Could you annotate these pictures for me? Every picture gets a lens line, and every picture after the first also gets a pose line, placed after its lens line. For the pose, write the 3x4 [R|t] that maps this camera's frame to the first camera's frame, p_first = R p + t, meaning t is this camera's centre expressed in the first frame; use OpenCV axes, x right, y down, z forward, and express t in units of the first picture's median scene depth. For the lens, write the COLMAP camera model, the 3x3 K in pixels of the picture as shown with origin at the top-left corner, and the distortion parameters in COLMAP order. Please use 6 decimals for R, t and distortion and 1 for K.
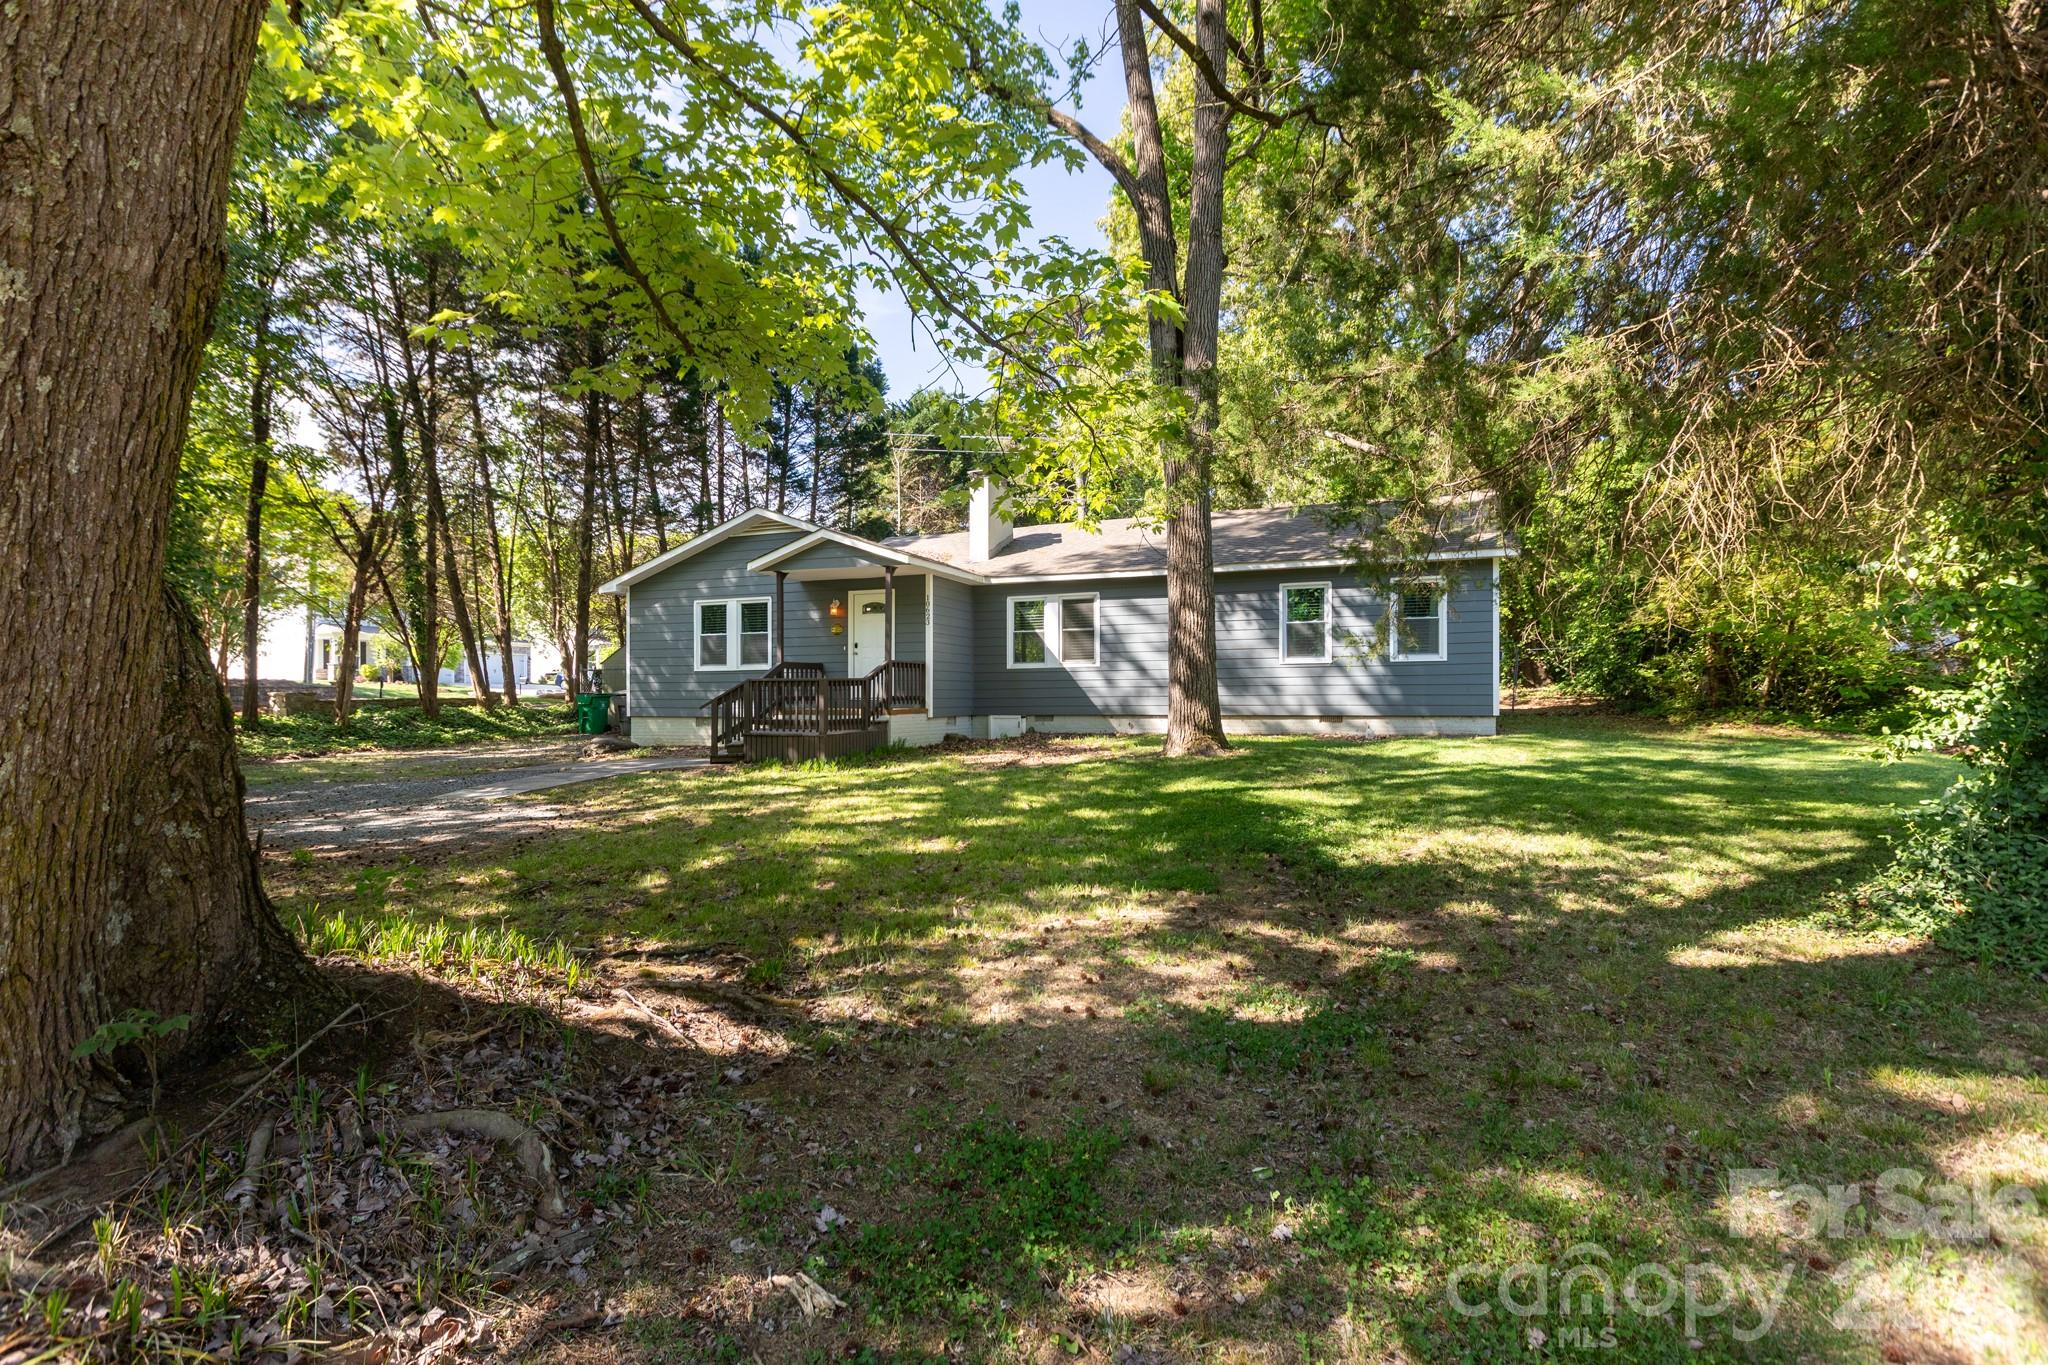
lens RADIAL K [[909.8, 0, 1024.0], [0, 909.8, 682.5], [0, 0, 1]] dist [0.002582, 0.000411]
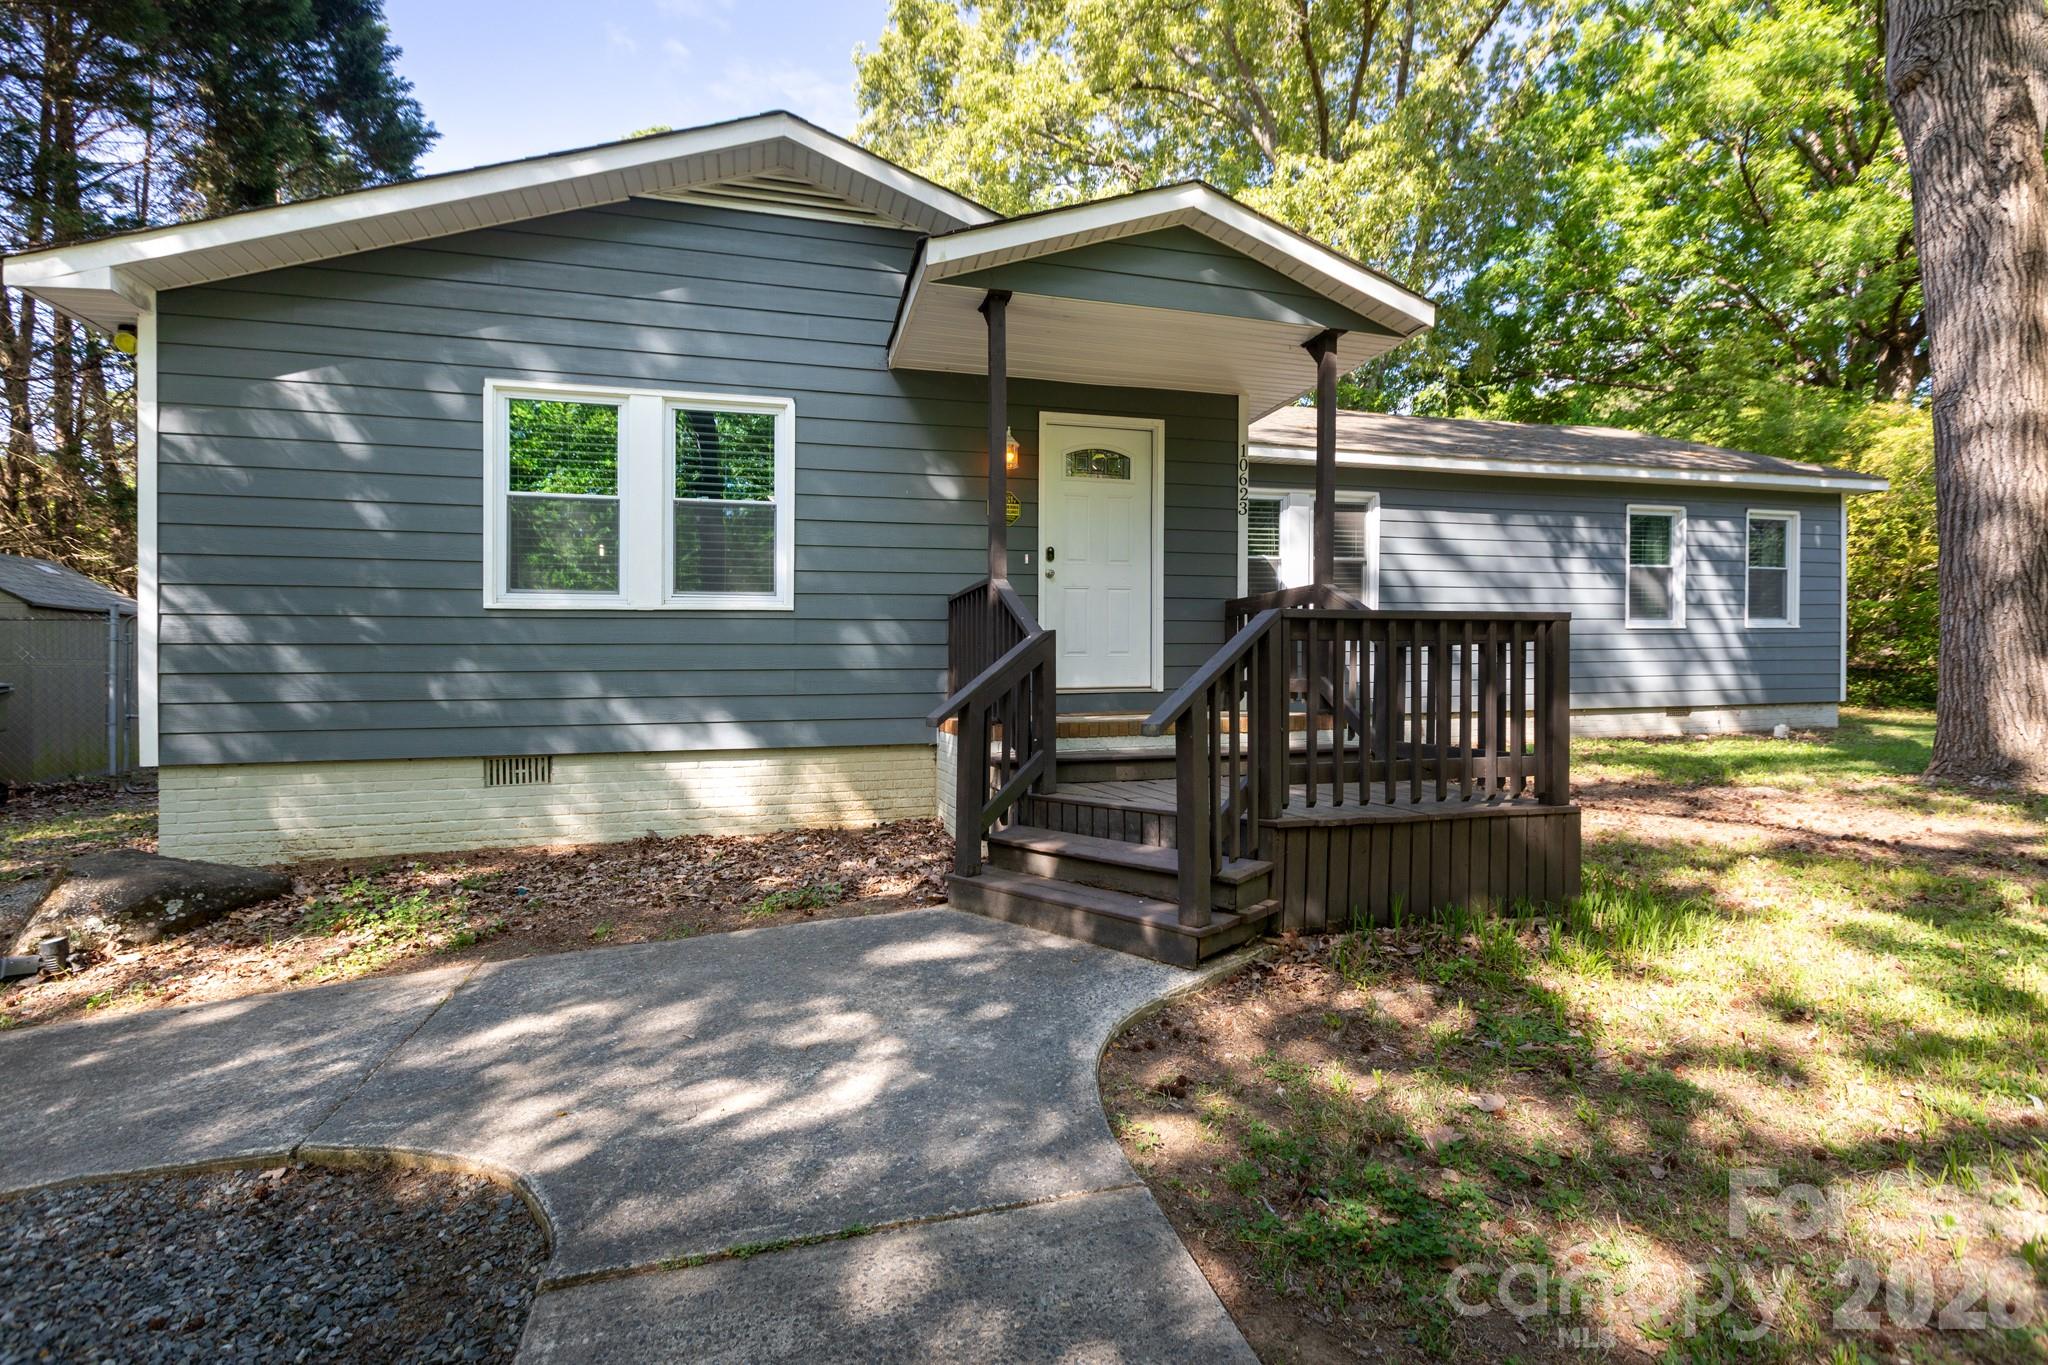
lens RADIAL K [[909.8, 0, 1024.0], [0, 909.8, 682.5], [0, 0, 1]] dist [0.002582, 0.000411]
pose [[0.818388, -0.004117, 0.574651, -0.403893], [0.005074, 0.999987, -0.000063, 0.014454], [-0.574644, 0.002968, 0.818398, 0.657999]]
